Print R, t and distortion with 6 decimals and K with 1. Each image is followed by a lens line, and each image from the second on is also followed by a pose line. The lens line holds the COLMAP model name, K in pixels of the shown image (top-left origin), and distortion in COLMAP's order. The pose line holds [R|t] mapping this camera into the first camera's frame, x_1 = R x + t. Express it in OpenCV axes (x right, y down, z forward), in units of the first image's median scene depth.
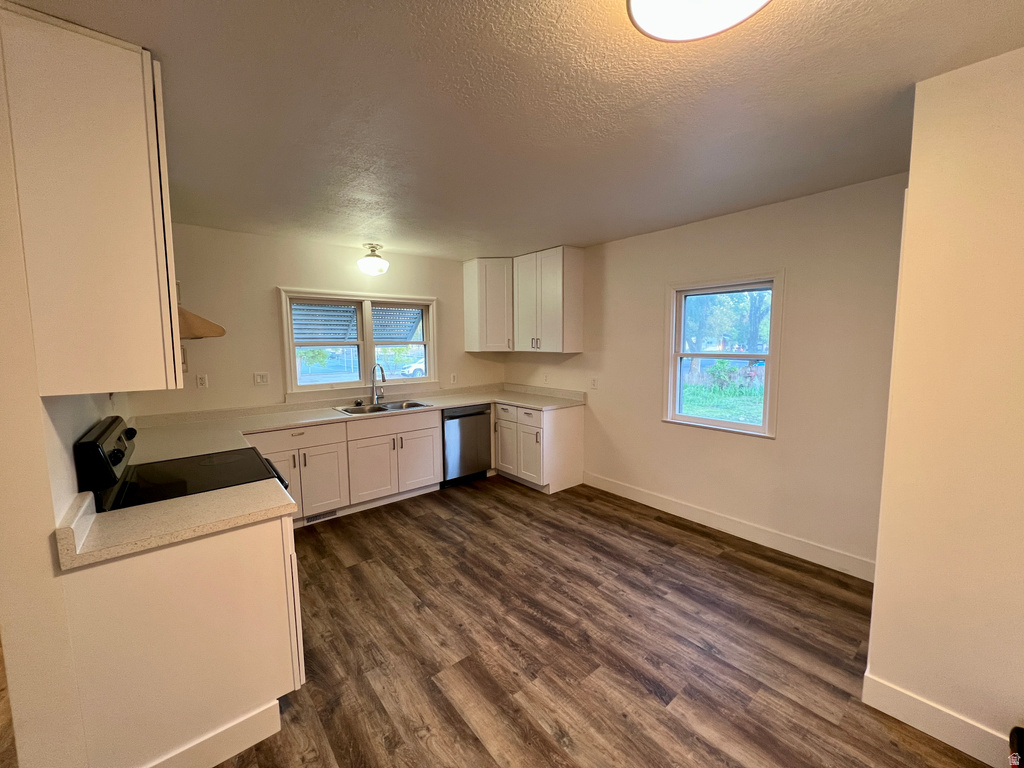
lens RADIAL K [[408.2, 0, 511.0], [0, 408.2, 380.5], [0, 0, 1]] dist [-0.002147, 0.000484]
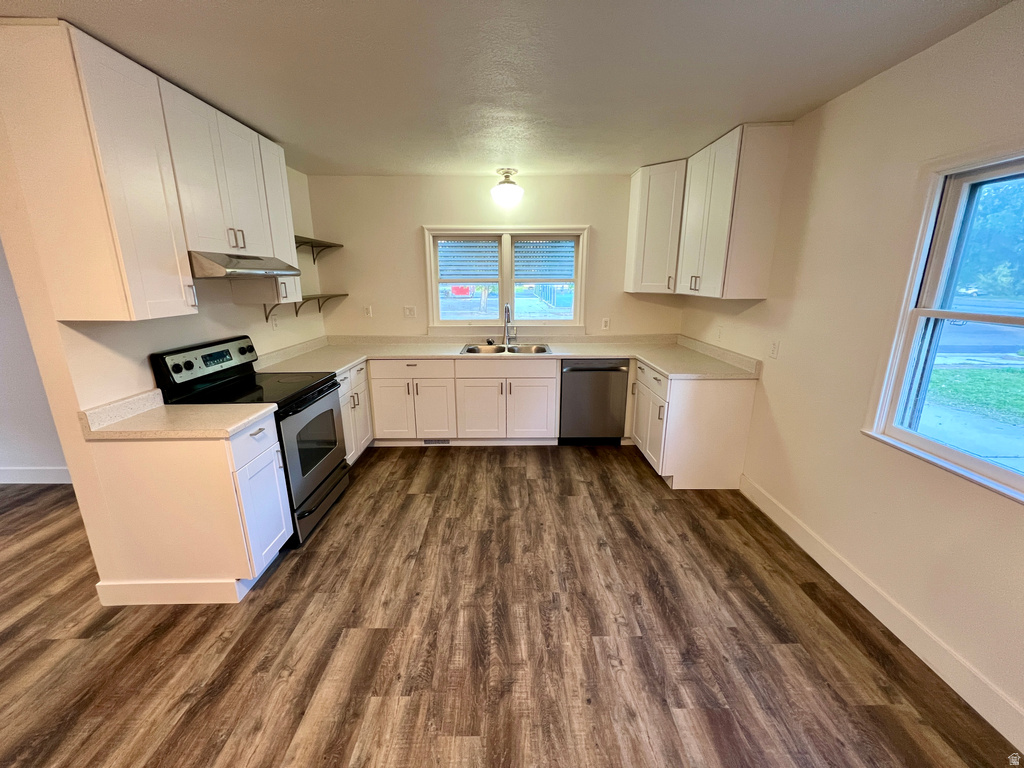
lens RADIAL K [[408.2, 0, 511.1], [0, 408.2, 380.6], [0, 0, 1]] dist [-0.002147, 0.000484]
pose [[0.776417, 0.161293, -0.609230, 0.400380], [-0.064804, 0.982003, 0.177397, -0.044414], [0.626879, -0.098254, 0.772897, 0.346332]]
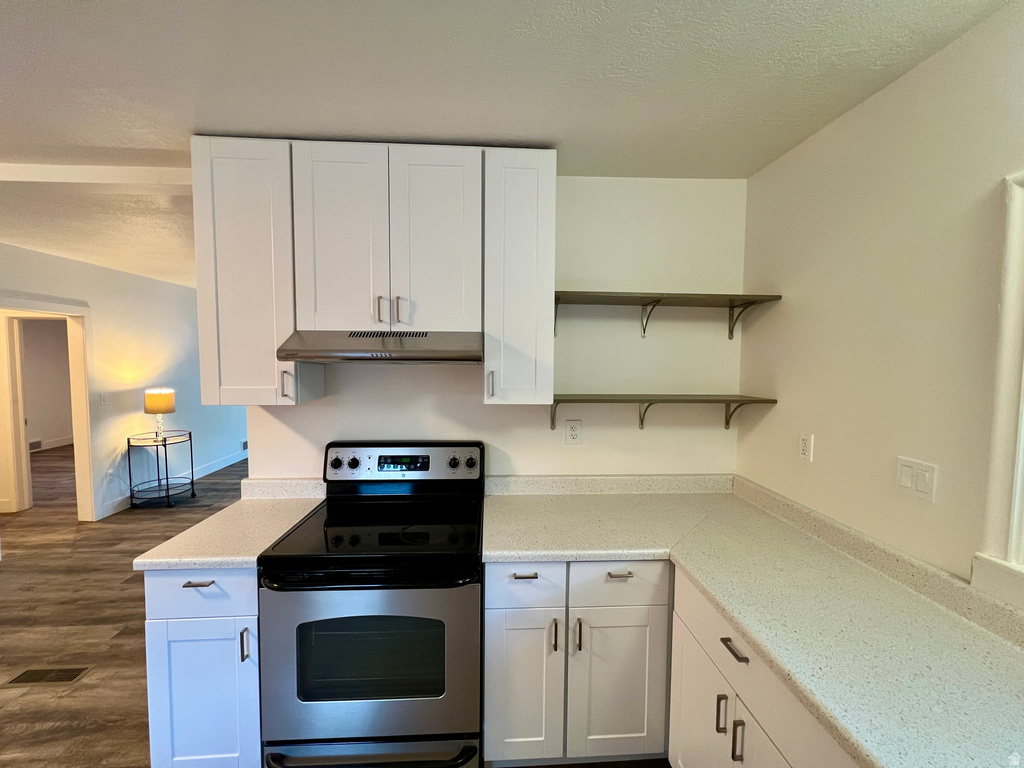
lens RADIAL K [[408.2, 0, 510.9], [0, 408.2, 380.6], [0, 0, 1]] dist [-0.002147, 0.000484]
pose [[-0.586156, 0.049413, -0.808690, -0.174682], [-0.078055, 0.990051, 0.117071, -0.121329], [0.806429, 0.131744, -0.576468, 1.119539]]
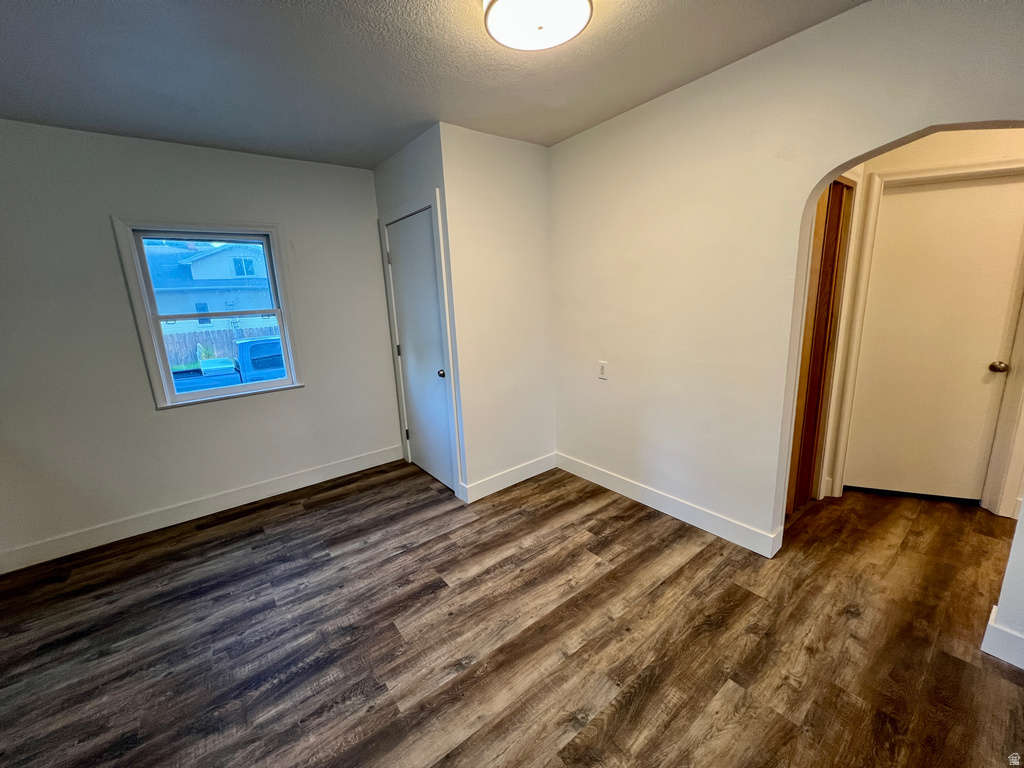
lens RADIAL K [[408.2, 0, 510.4], [0, 408.2, 380.3], [0, 0, 1]] dist [-0.002147, 0.000484]
pose [[0.032168, -0.198396, 0.979594, -0.397086], [0.143857, 0.970815, 0.191894, -0.001712], [-0.989075, 0.134749, 0.059770, 0.386342]]
